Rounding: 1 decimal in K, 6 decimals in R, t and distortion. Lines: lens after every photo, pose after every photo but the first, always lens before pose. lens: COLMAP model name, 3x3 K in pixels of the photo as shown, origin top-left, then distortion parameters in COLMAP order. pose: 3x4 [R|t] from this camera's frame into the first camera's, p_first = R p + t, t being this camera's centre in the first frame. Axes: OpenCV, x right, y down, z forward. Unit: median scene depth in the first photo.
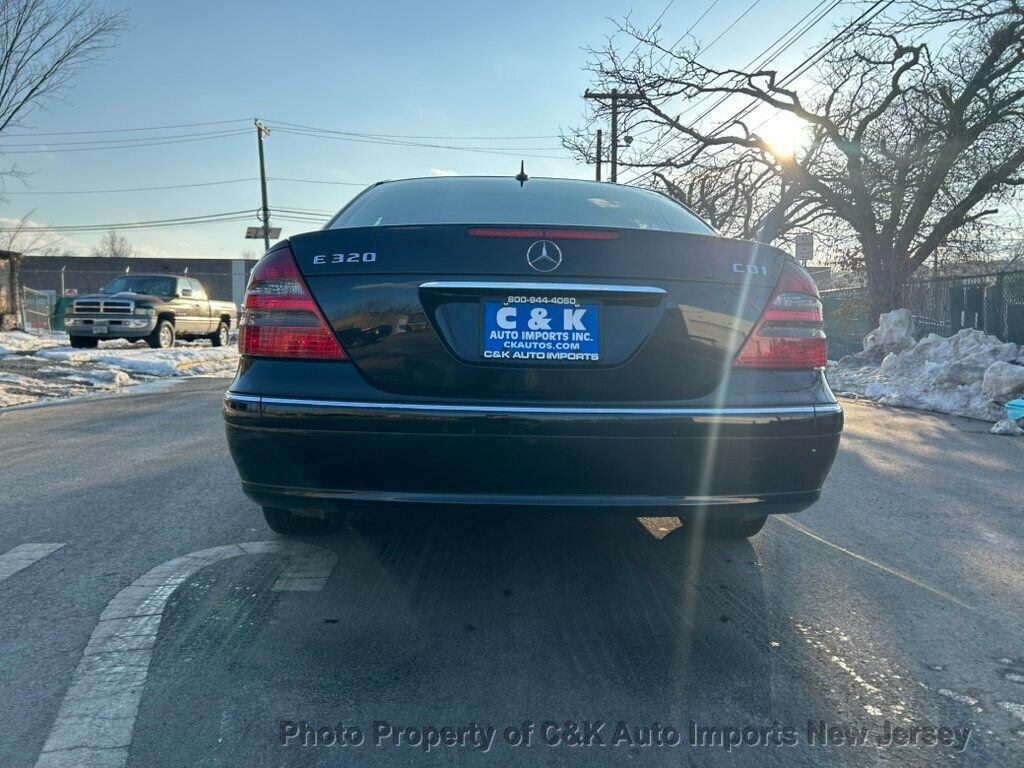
lens RADIAL K [[769.6, 0, 512.8], [0, 769.6, 375.7], [0, 0, 1]] dist [0.052442, -0.057433]
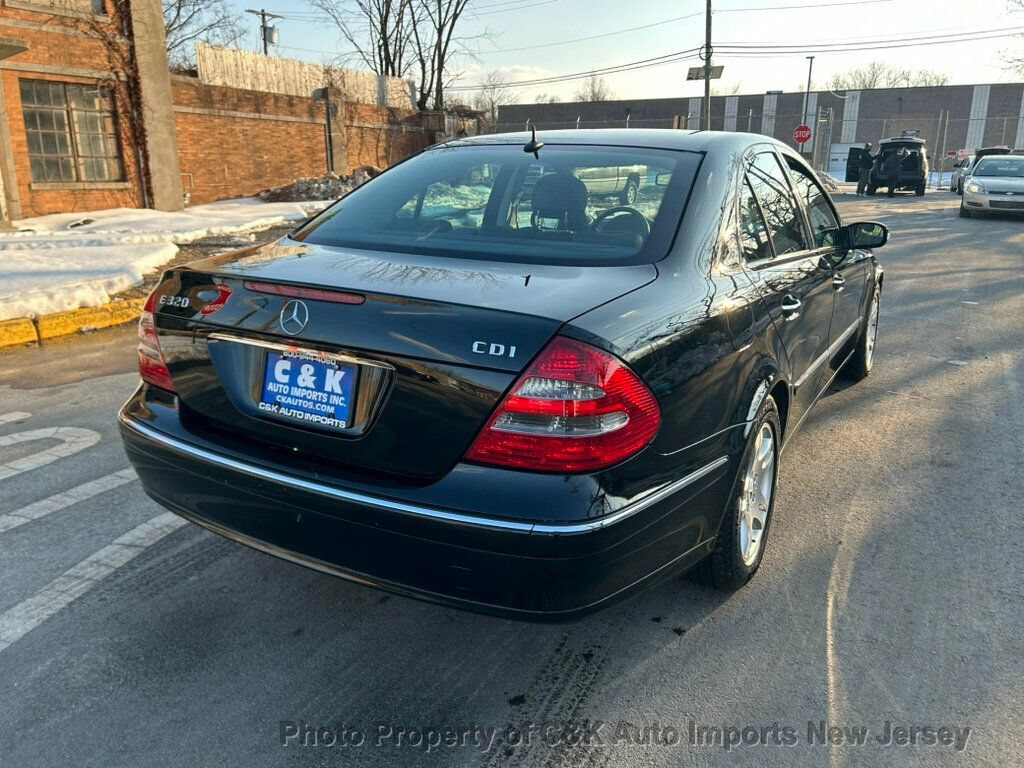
lens RADIAL K [[769.6, 0, 521.2], [0, 769.6, 378.8], [0, 0, 1]] dist [0.052442, -0.057433]
pose [[0.843414, 0.135632, -0.519862, 0.500975], [-0.024903, 0.976439, 0.214350, -0.185663], [0.536686, -0.167840, 0.826921, 0.210396]]
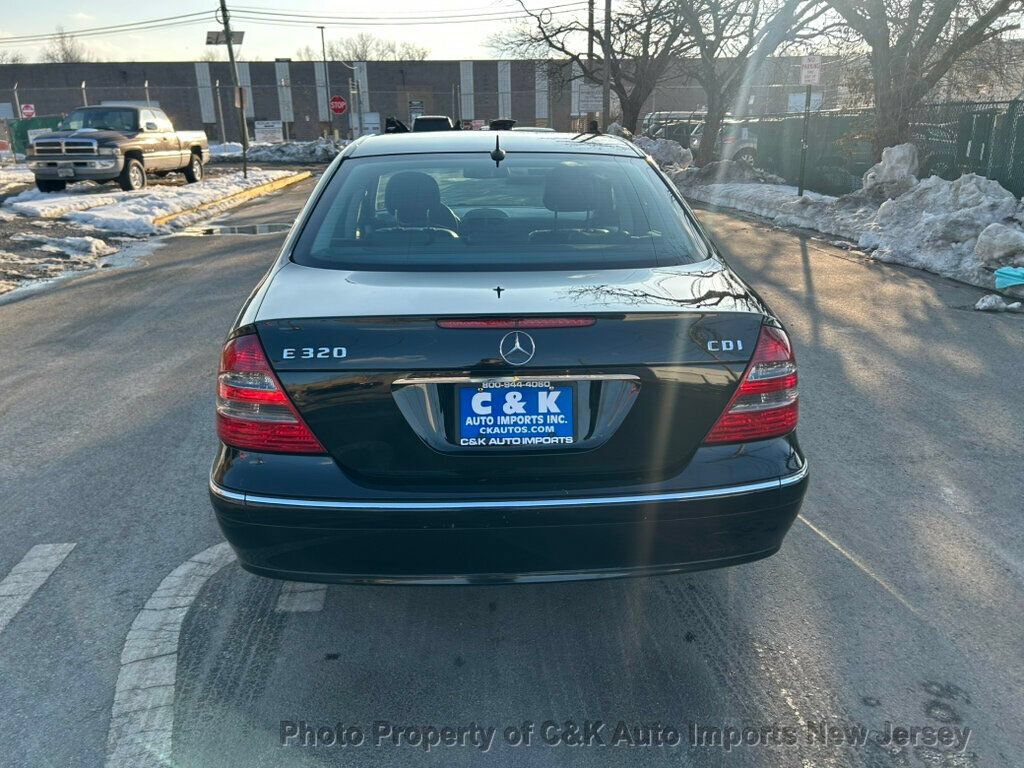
lens RADIAL K [[769.6, 0, 516.3], [0, 769.6, 389.4], [0, 0, 1]] dist [0.052442, -0.057433]
pose [[0.999612, -0.026282, 0.009243, 0.018141], [0.022938, 0.964707, 0.262323, -0.227181], [-0.015811, -0.262009, 0.964936, 0.022203]]
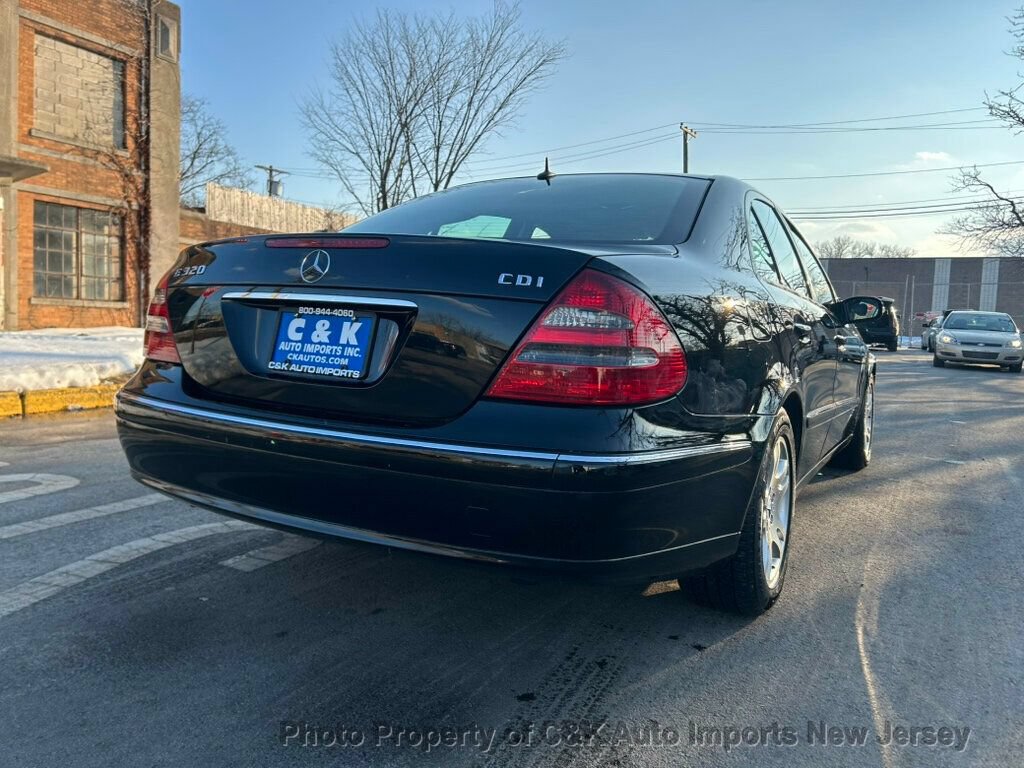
lens RADIAL K [[769.6, 0, 509.3], [0, 769.6, 375.7], [0, 0, 1]] dist [0.052442, -0.057433]
pose [[0.846188, 0.060379, -0.529453, 0.479774], [-0.059658, 0.998048, 0.018470, -0.032215], [0.529534, 0.015957, 0.848138, 0.196067]]
